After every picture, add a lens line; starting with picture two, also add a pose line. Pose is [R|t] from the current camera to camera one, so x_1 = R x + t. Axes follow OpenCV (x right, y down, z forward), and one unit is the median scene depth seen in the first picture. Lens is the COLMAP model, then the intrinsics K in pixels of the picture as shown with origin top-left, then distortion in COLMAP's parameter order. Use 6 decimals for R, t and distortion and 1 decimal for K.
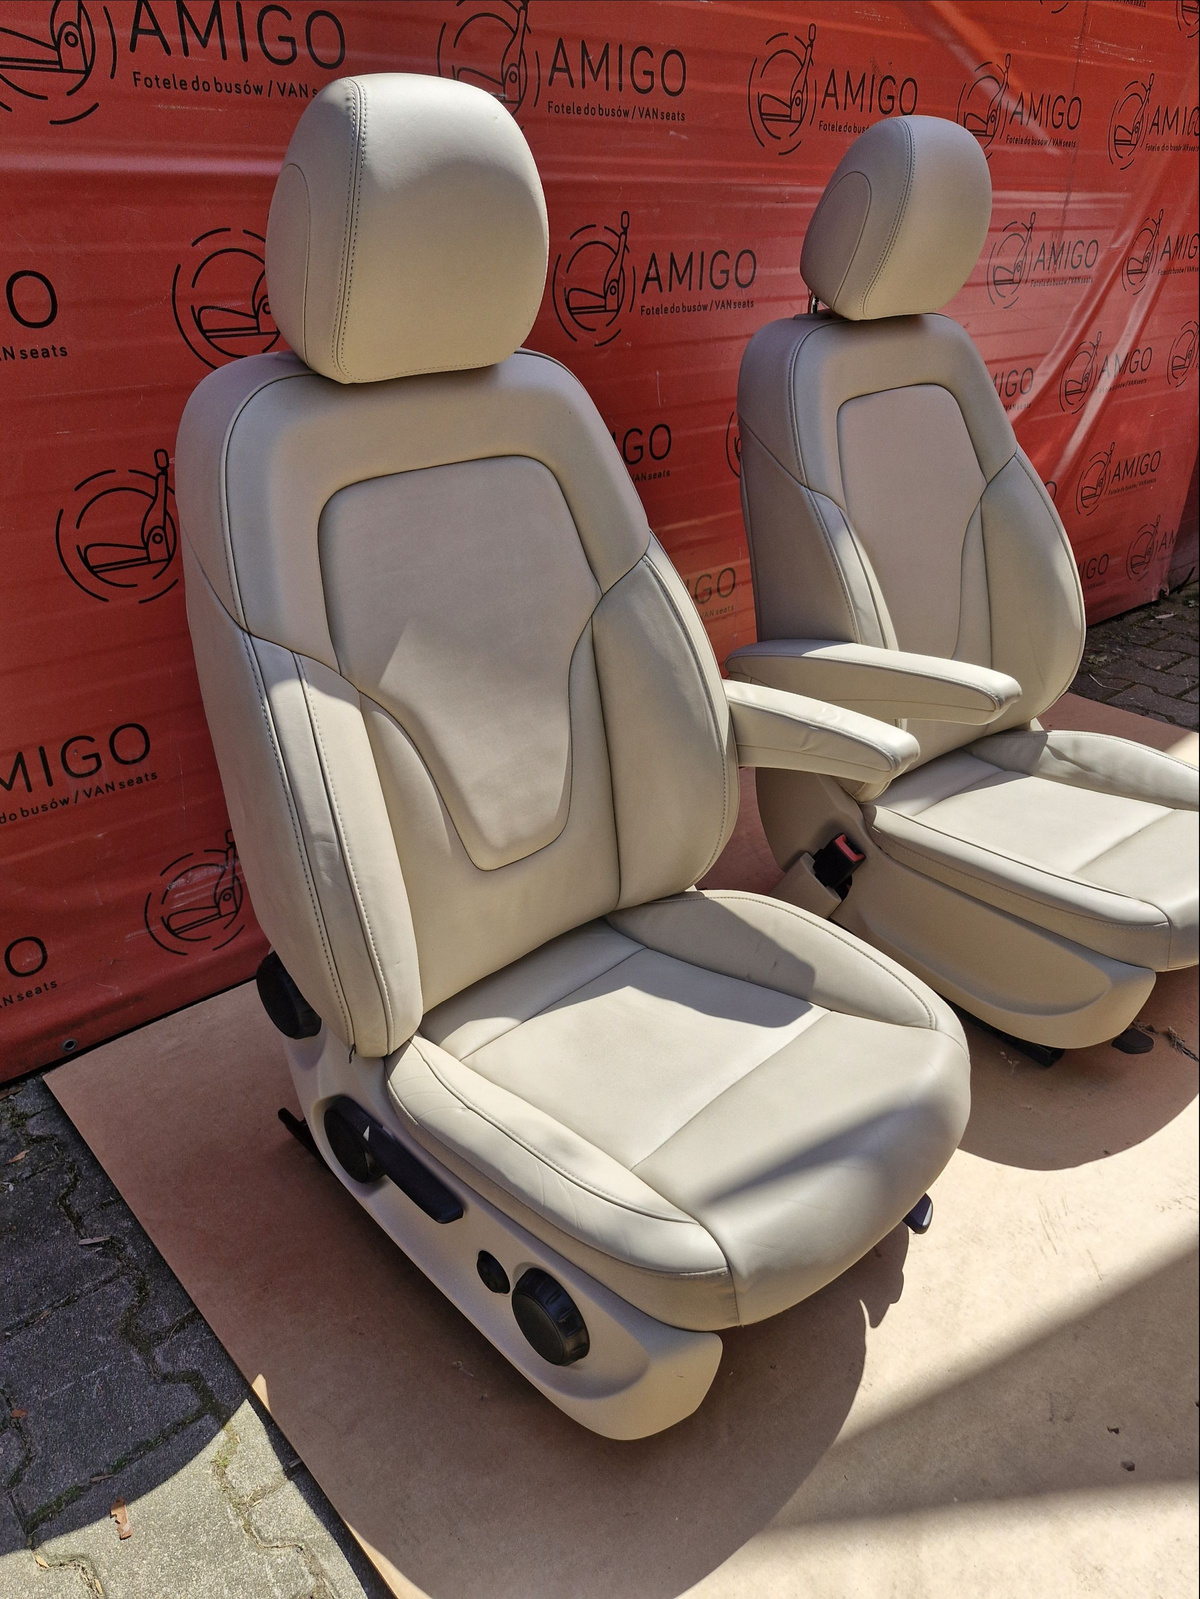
lens RADIAL K [[1122.2, 0, 600.1], [0, 1122.2, 830.2], [0, 0, 1]] dist [0.064459, -0.086718]
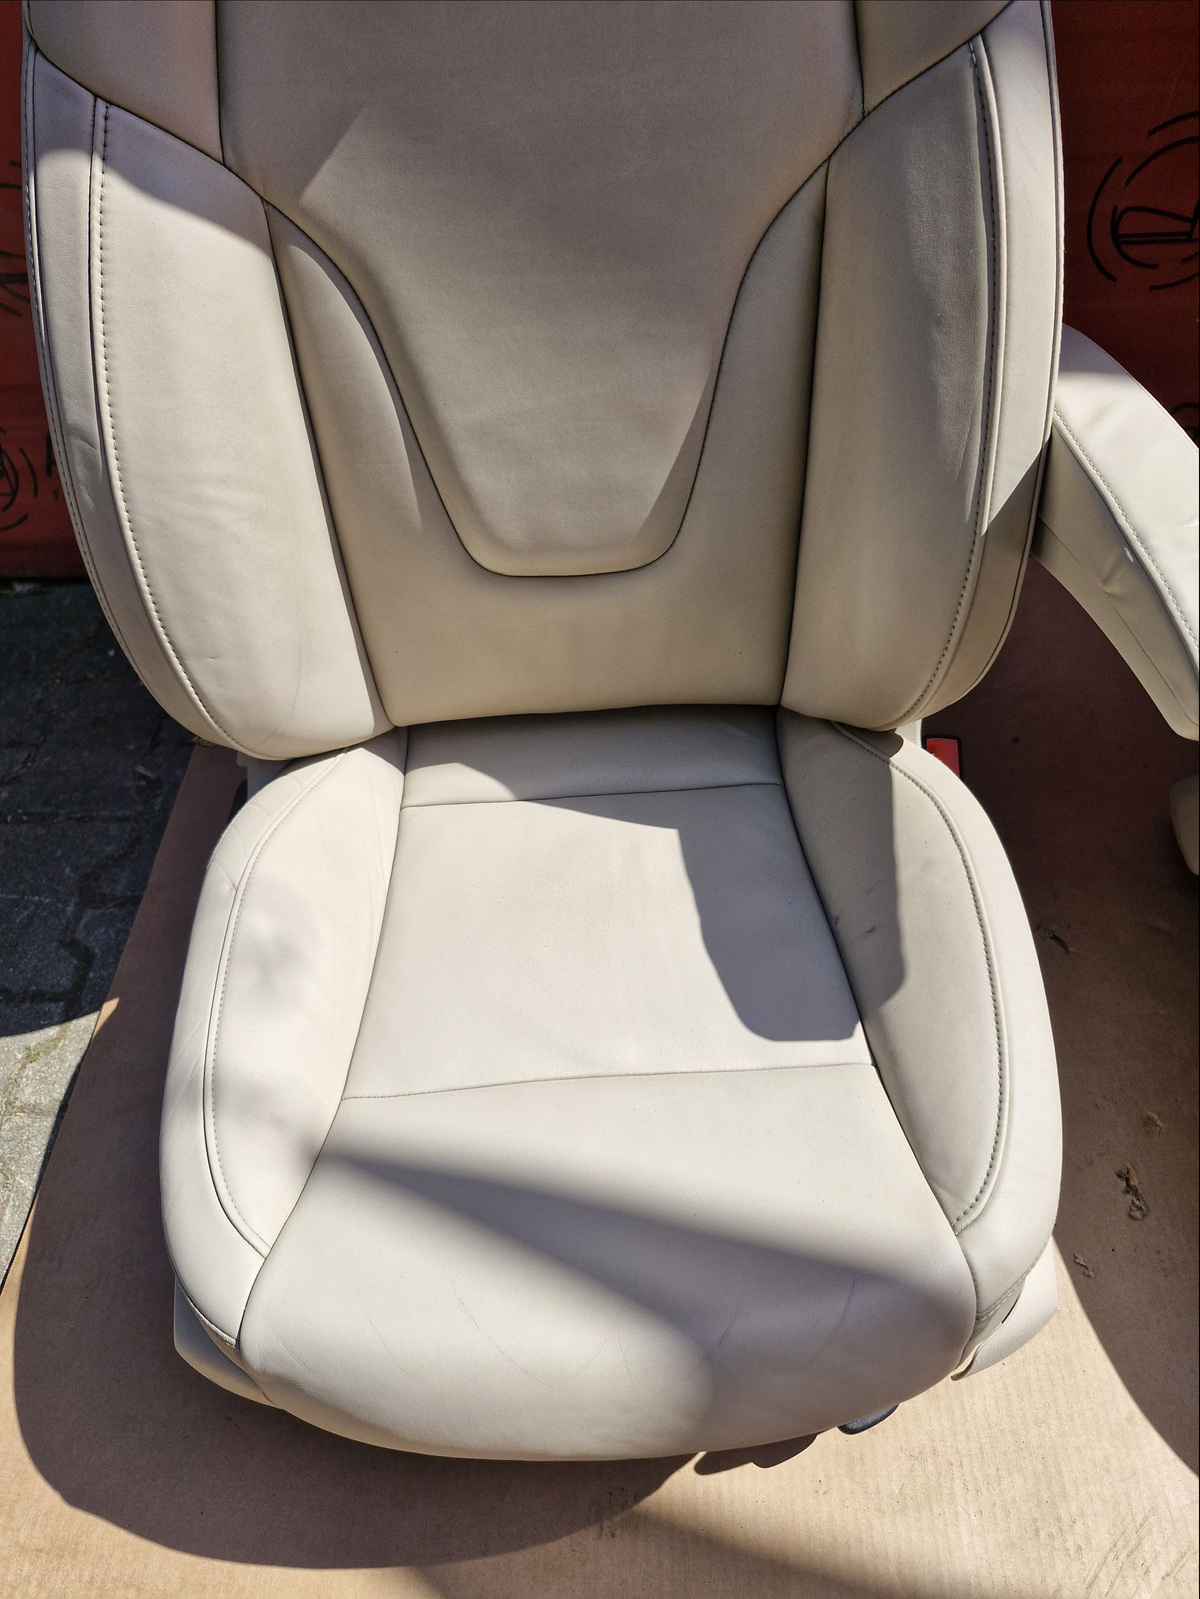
lens RADIAL K [[1122.2, 0, 600.1], [0, 1122.2, 830.2], [0, 0, 1]] dist [0.064459, -0.086718]
pose [[0.726180, 0.504474, -0.467085, 0.321868], [-0.285515, 0.839324, 0.462619, -0.157695], [0.625415, -0.202585, 0.753535, 0.551930]]
